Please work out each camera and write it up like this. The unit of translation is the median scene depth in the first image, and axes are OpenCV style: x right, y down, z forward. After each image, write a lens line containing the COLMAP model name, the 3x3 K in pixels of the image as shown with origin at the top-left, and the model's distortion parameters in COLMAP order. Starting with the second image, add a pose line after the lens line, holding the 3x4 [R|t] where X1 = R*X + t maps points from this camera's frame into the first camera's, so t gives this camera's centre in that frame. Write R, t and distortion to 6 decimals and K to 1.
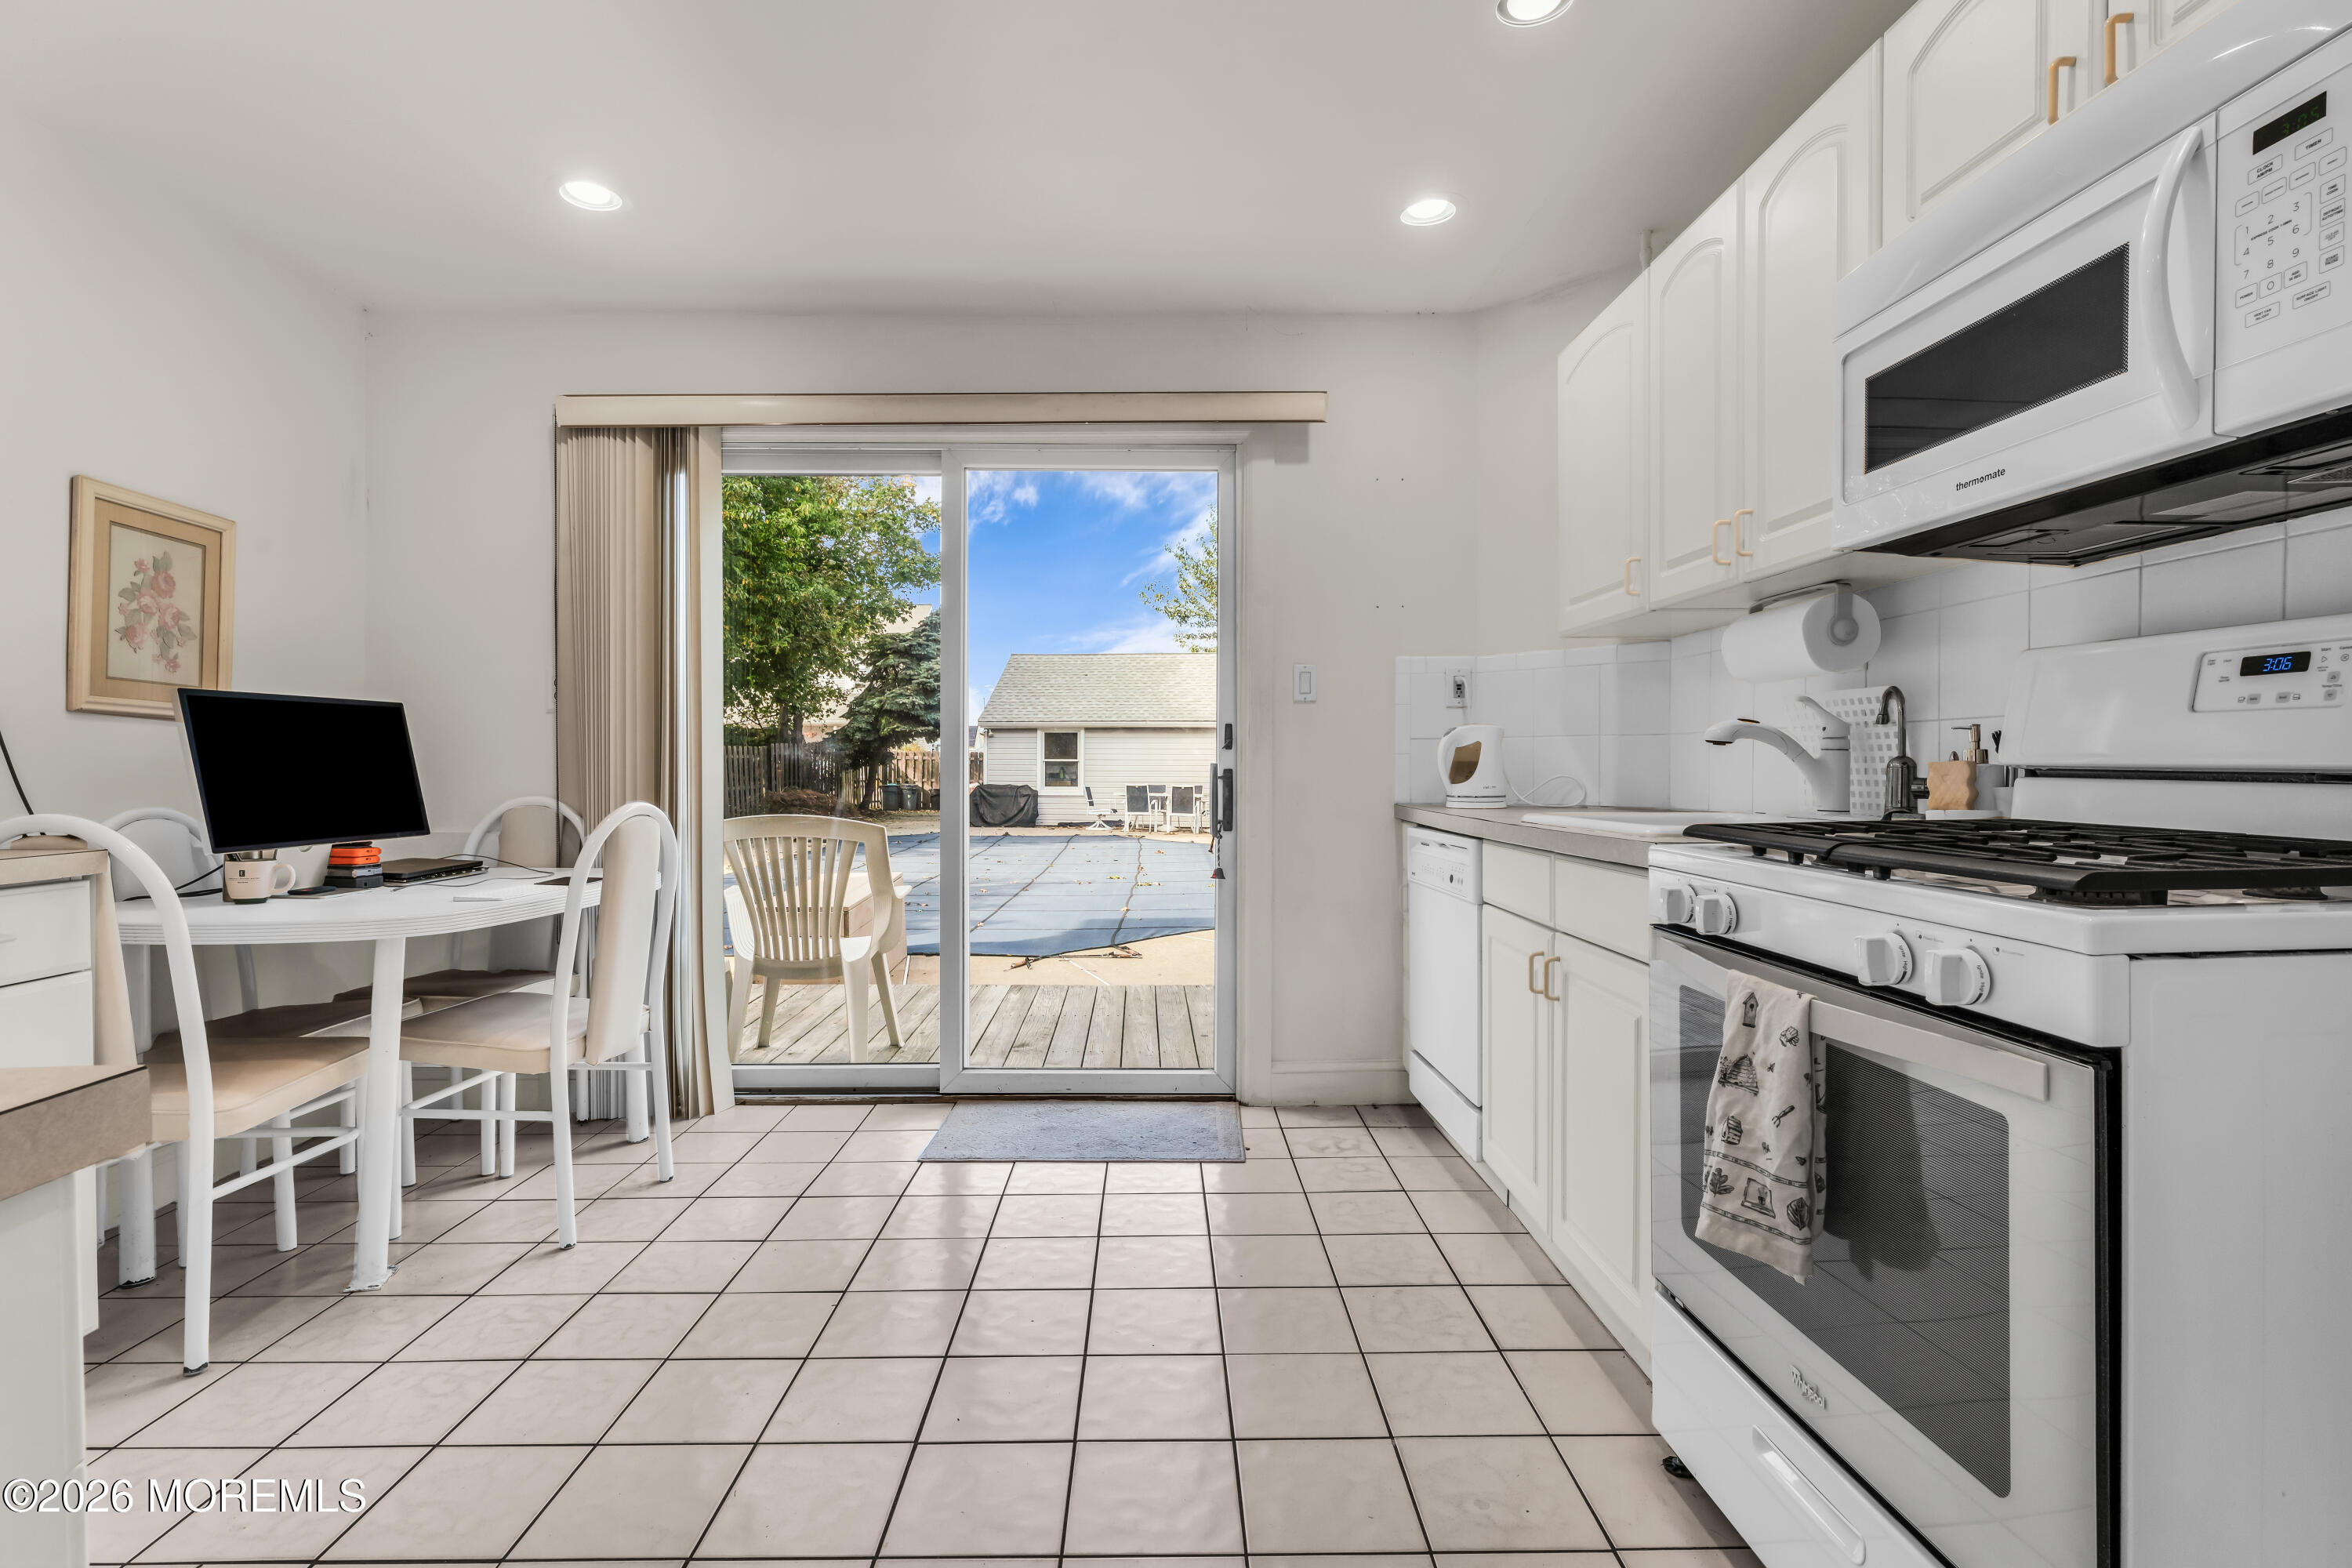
lens RADIAL K [[1117.6, 0, 1176.0], [0, 1117.6, 784.0], [0, 0, 1]] dist [0.001029, -0.000720]
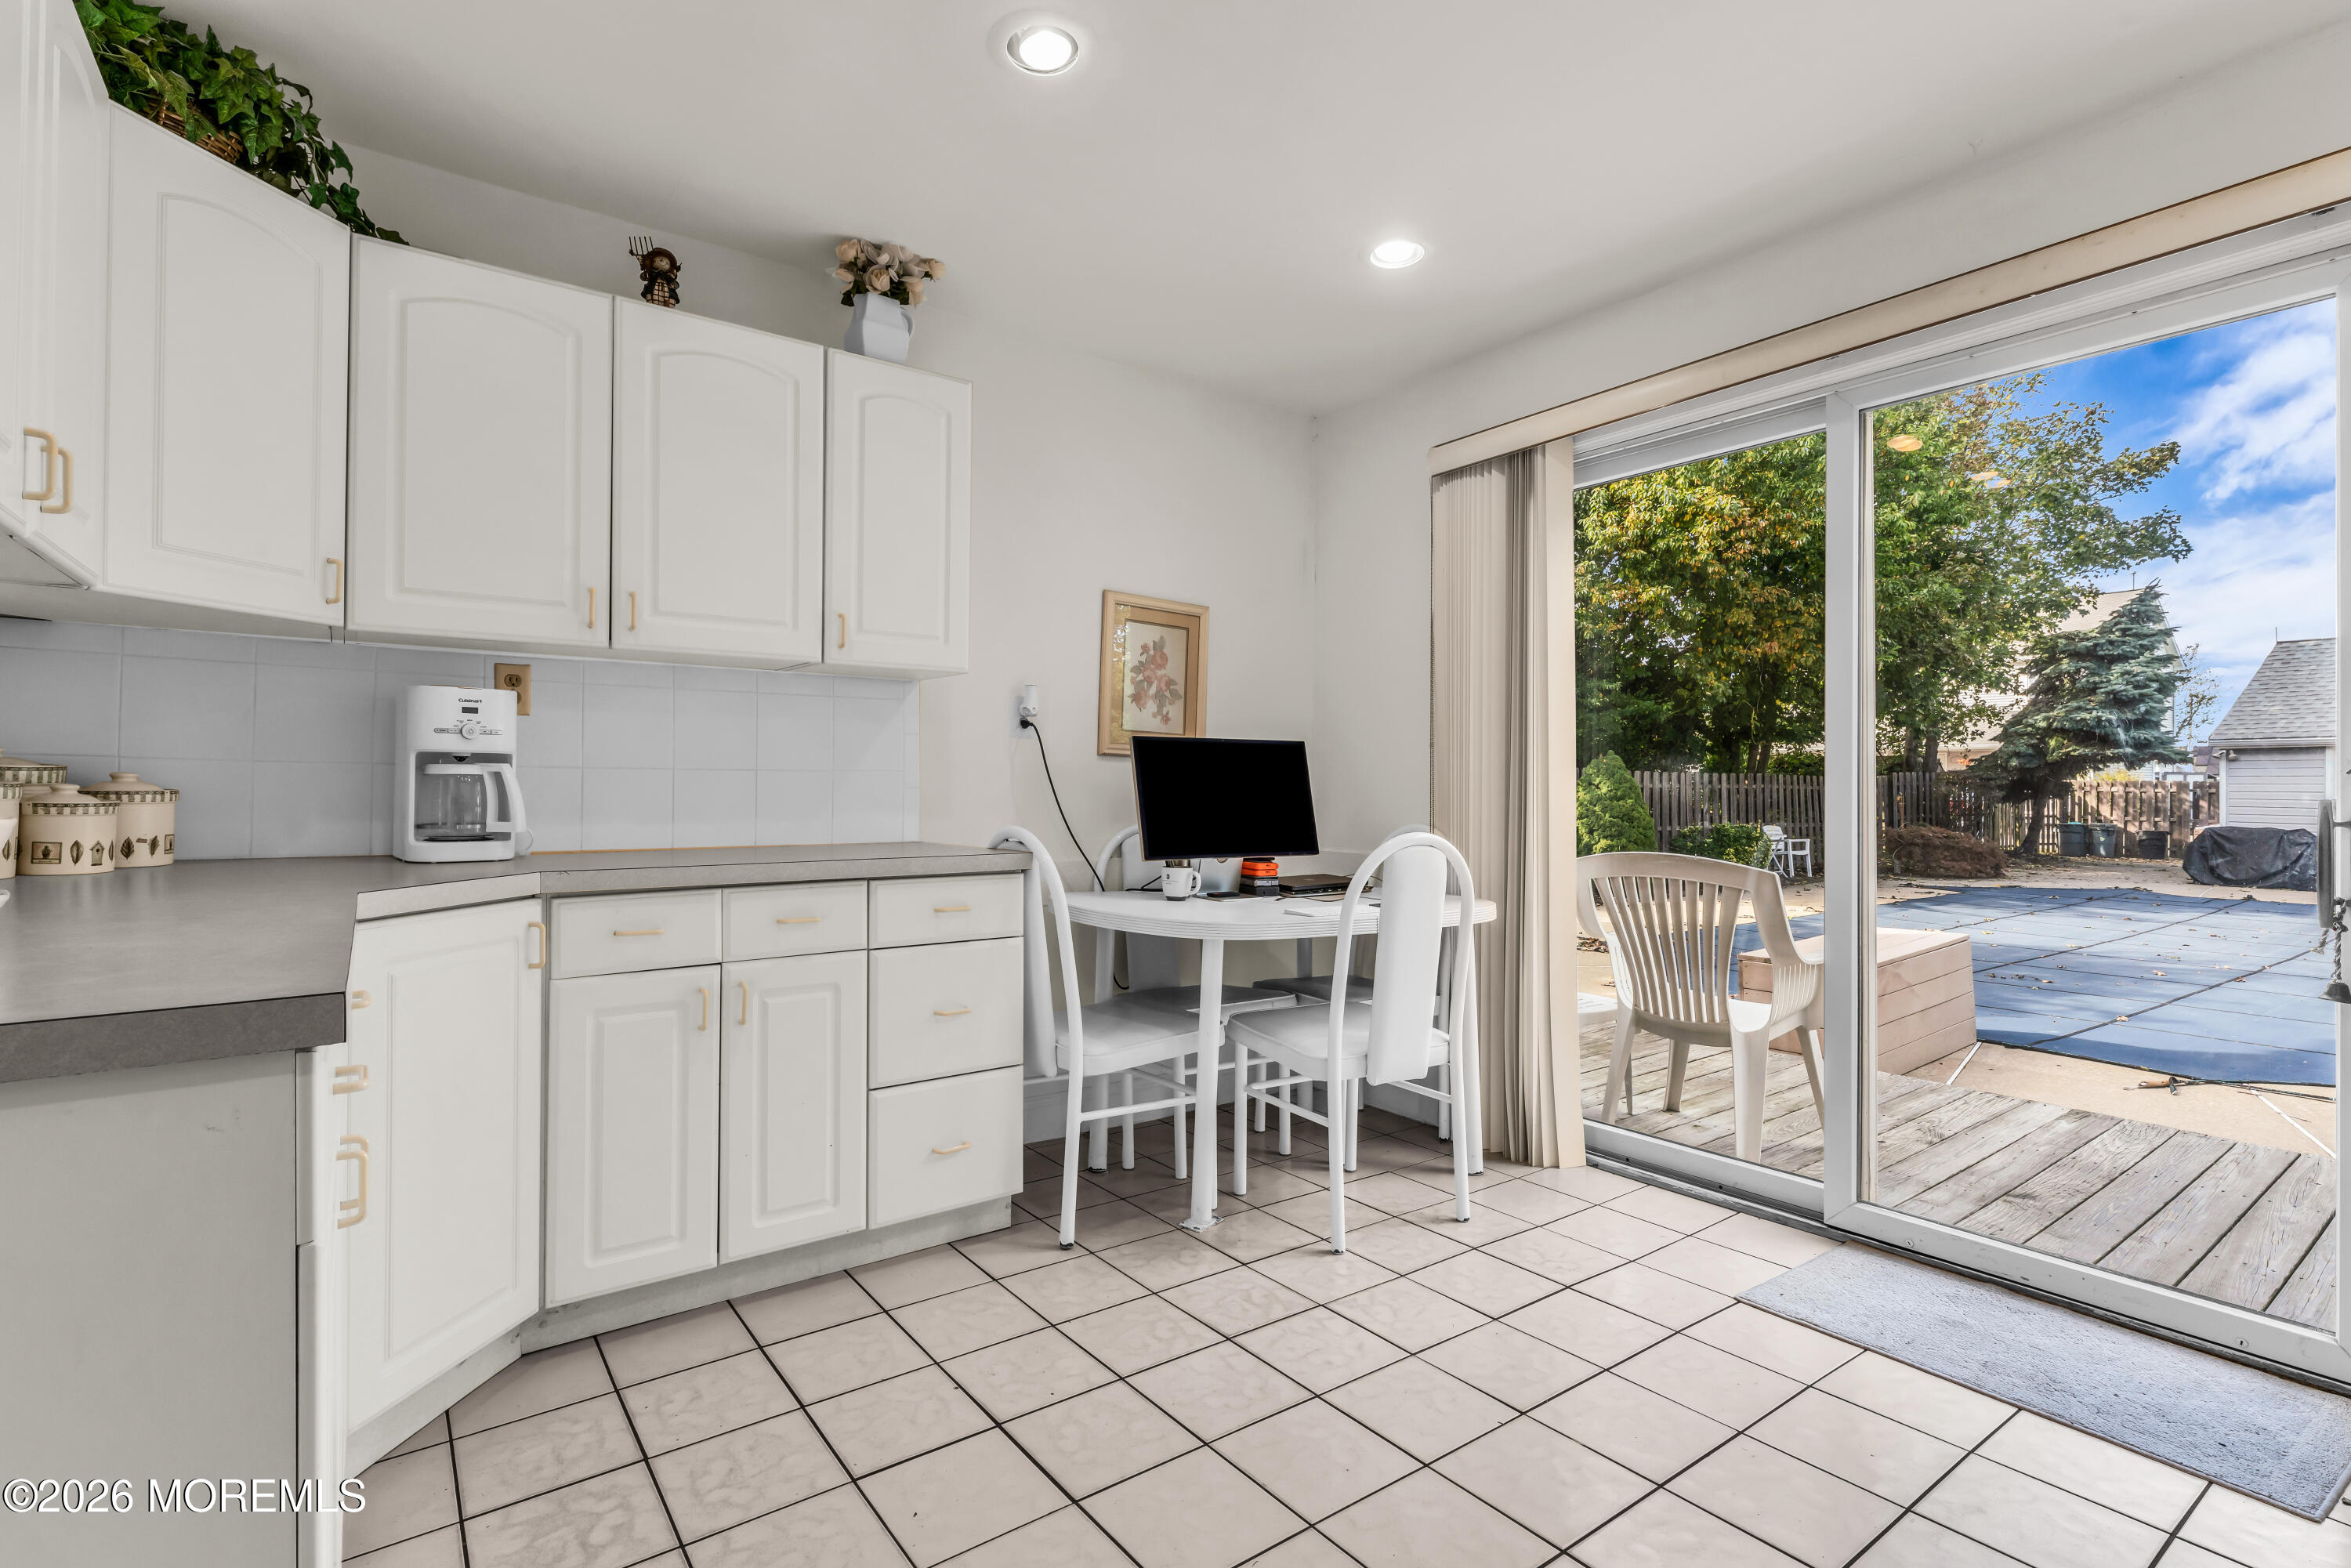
lens RADIAL K [[1117.1, 0, 1175.5], [0, 1117.1, 784.0], [0, 0, 1]] dist [0.001029, -0.000720]
pose [[0.573923, -0.002573, -0.818905, 0.170921], [-0.020417, 0.999639, -0.017450, -0.003806], [0.818655, 0.026735, 0.573664, 0.192151]]
